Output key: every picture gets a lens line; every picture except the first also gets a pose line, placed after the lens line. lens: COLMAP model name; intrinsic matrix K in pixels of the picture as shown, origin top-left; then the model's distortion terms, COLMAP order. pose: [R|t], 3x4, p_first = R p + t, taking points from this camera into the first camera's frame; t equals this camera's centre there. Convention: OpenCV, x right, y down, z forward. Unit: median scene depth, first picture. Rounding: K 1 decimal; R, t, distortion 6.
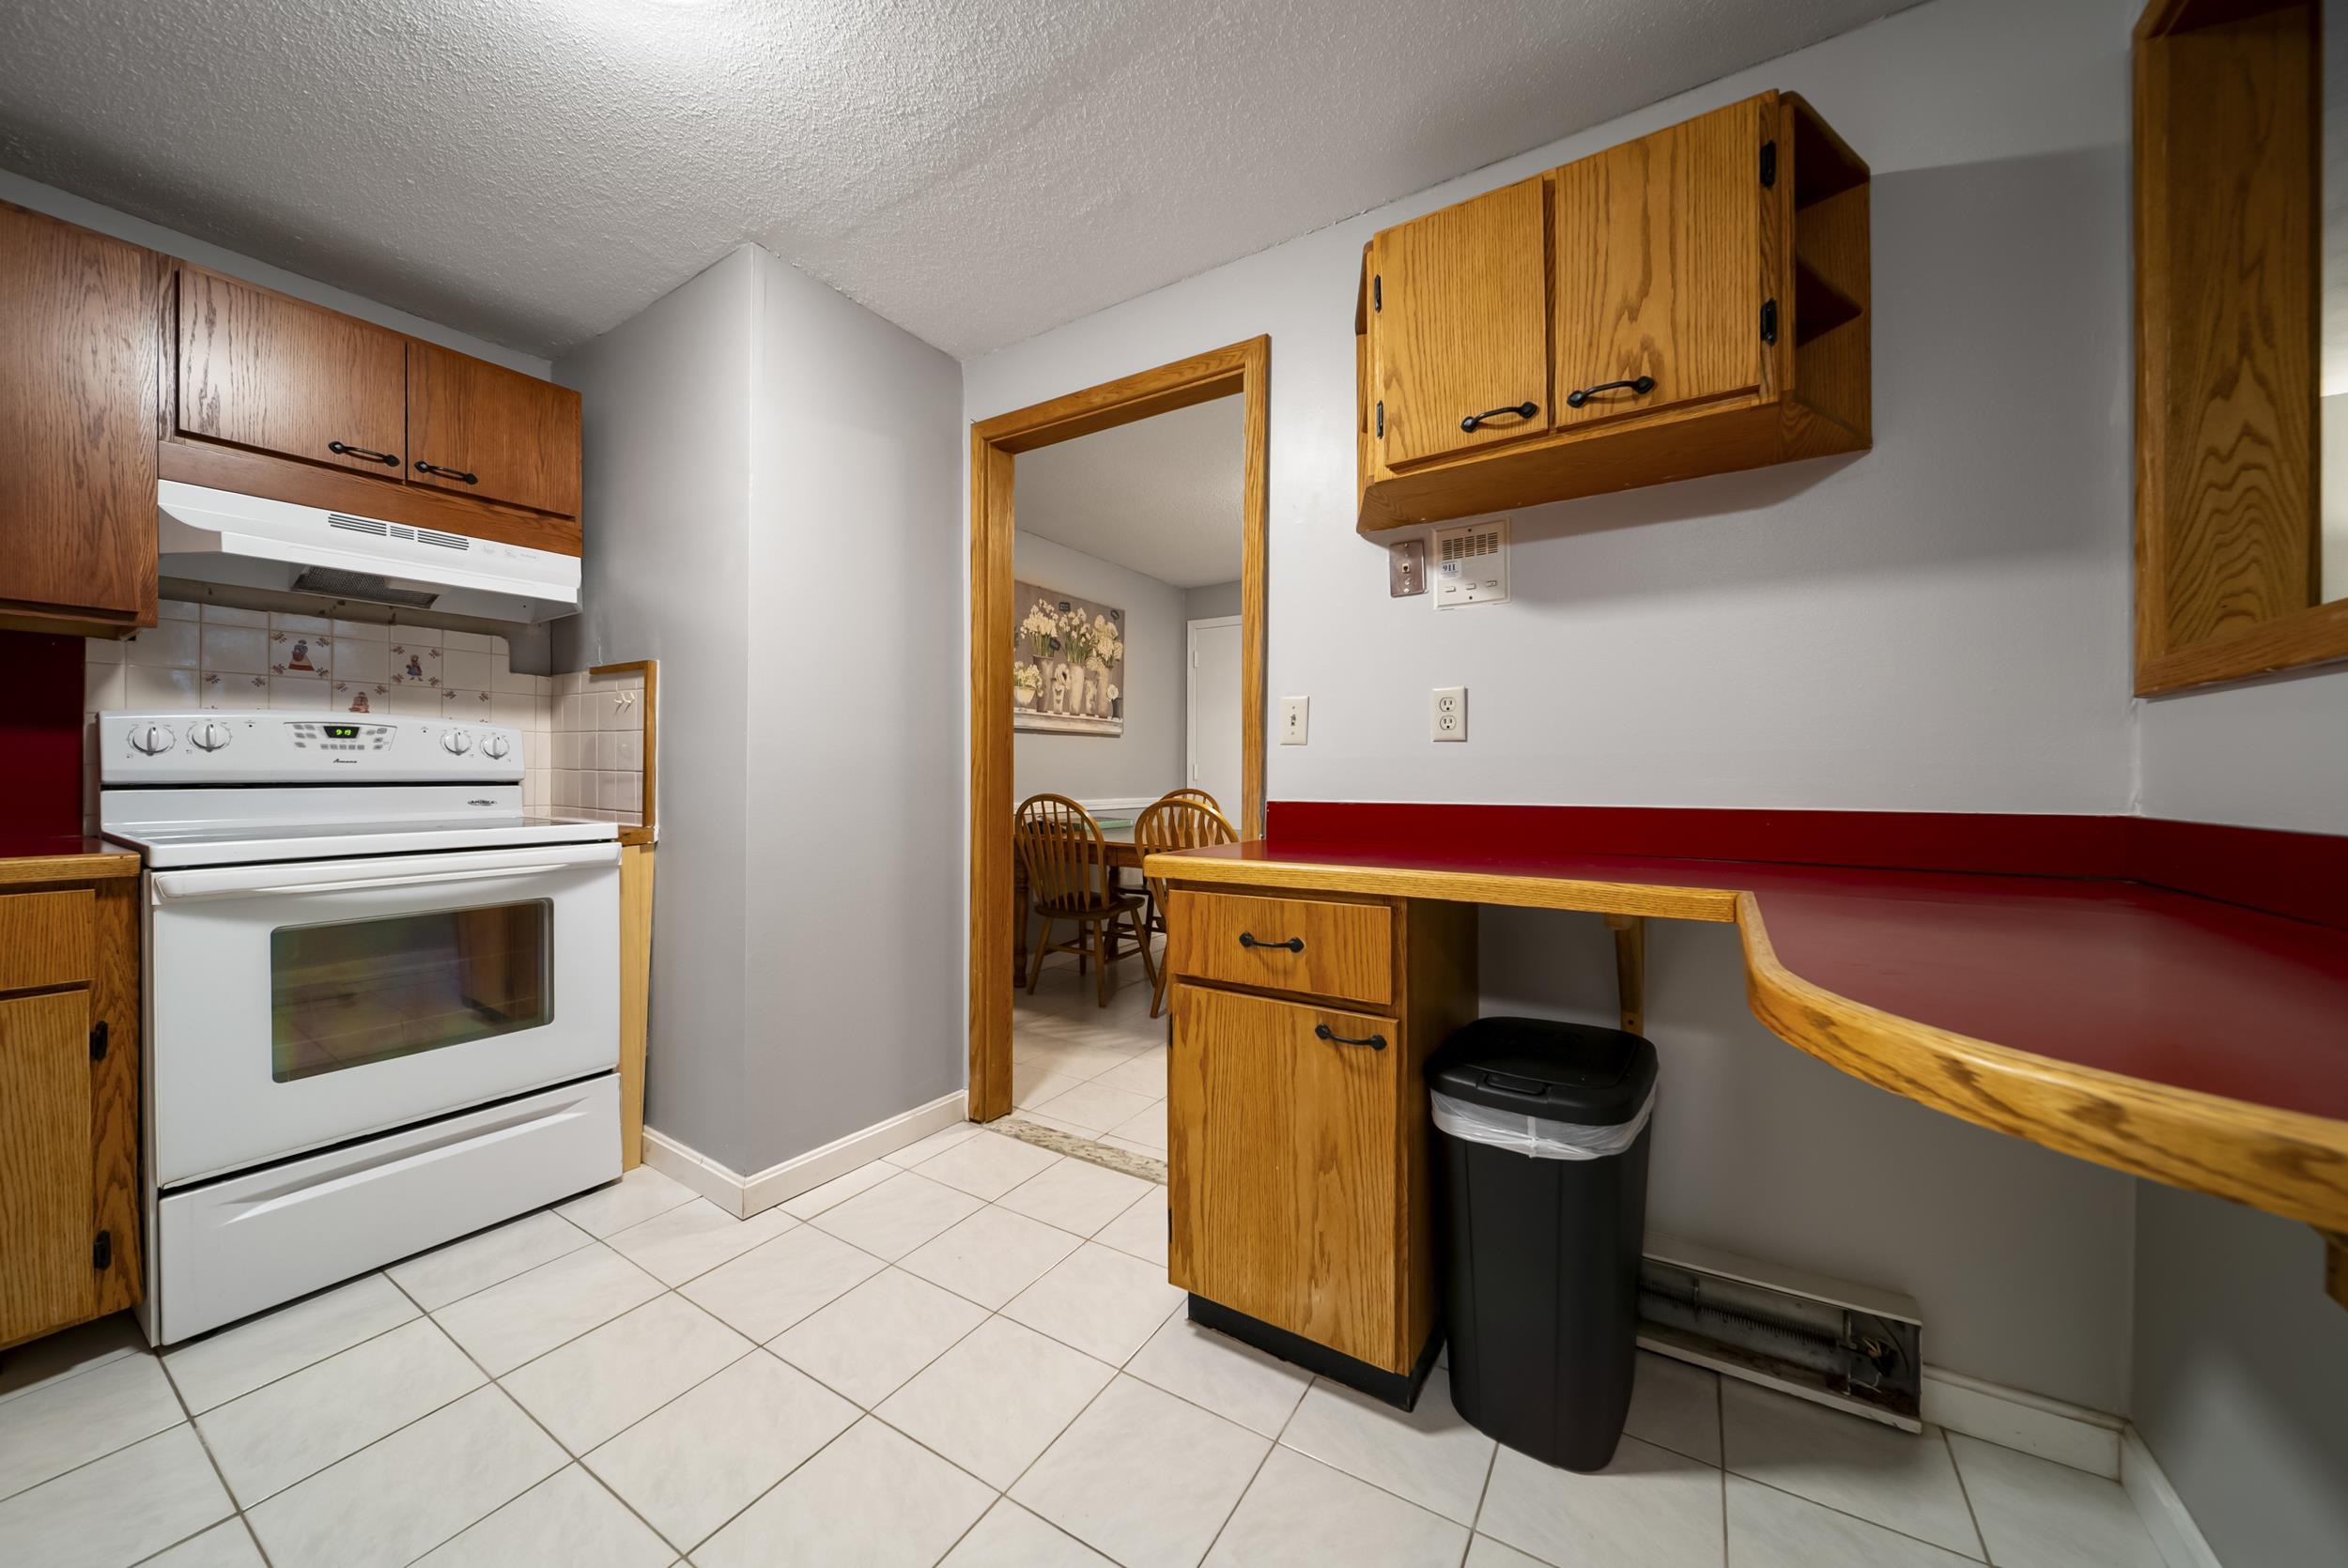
lens RADIAL K [[830.2, 0, 1170.4], [0, 830.2, 769.7], [0, 0, 1]] dist [0.000098, -0.001036]
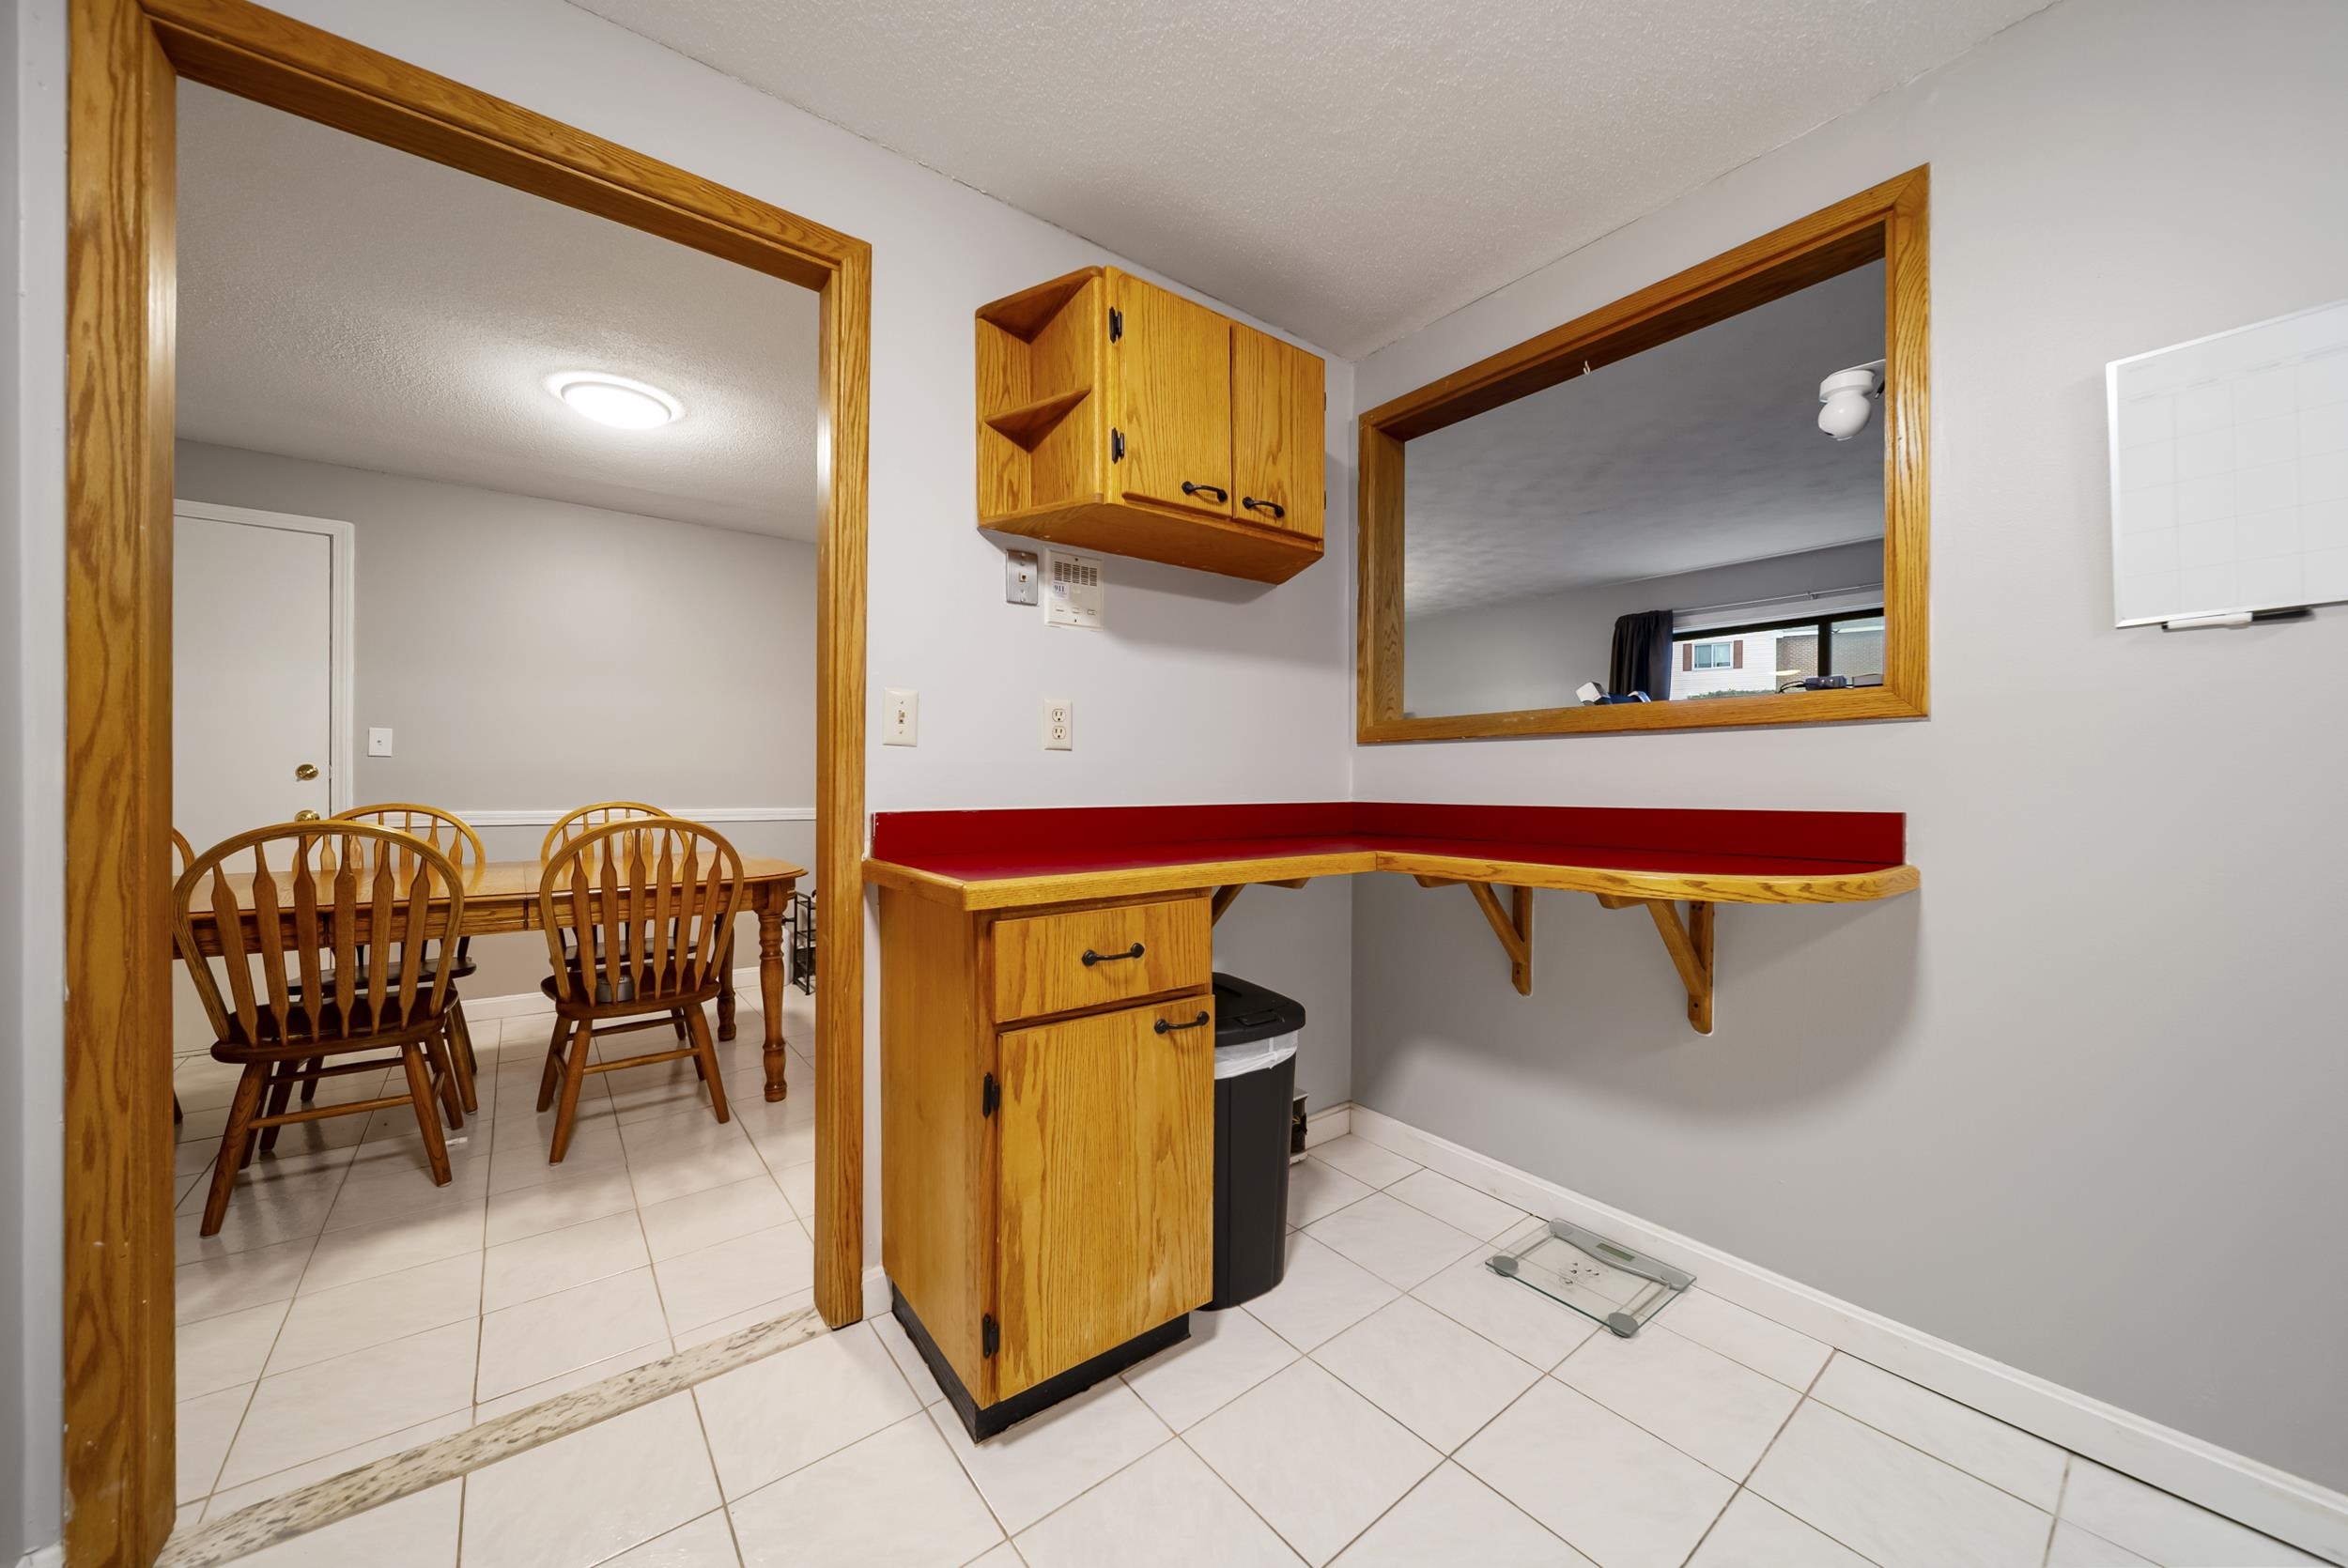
lens RADIAL K [[830.2, 0, 1166.0], [0, 830.2, 779.2], [0, 0, 1]] dist [0.000098, -0.001036]
pose [[0.351567, 0.002531, 0.936159, -0.758129], [-0.007510, 0.999972, 0.000117, 0.003127], [-0.936133, -0.007072, 0.351576, 0.599439]]
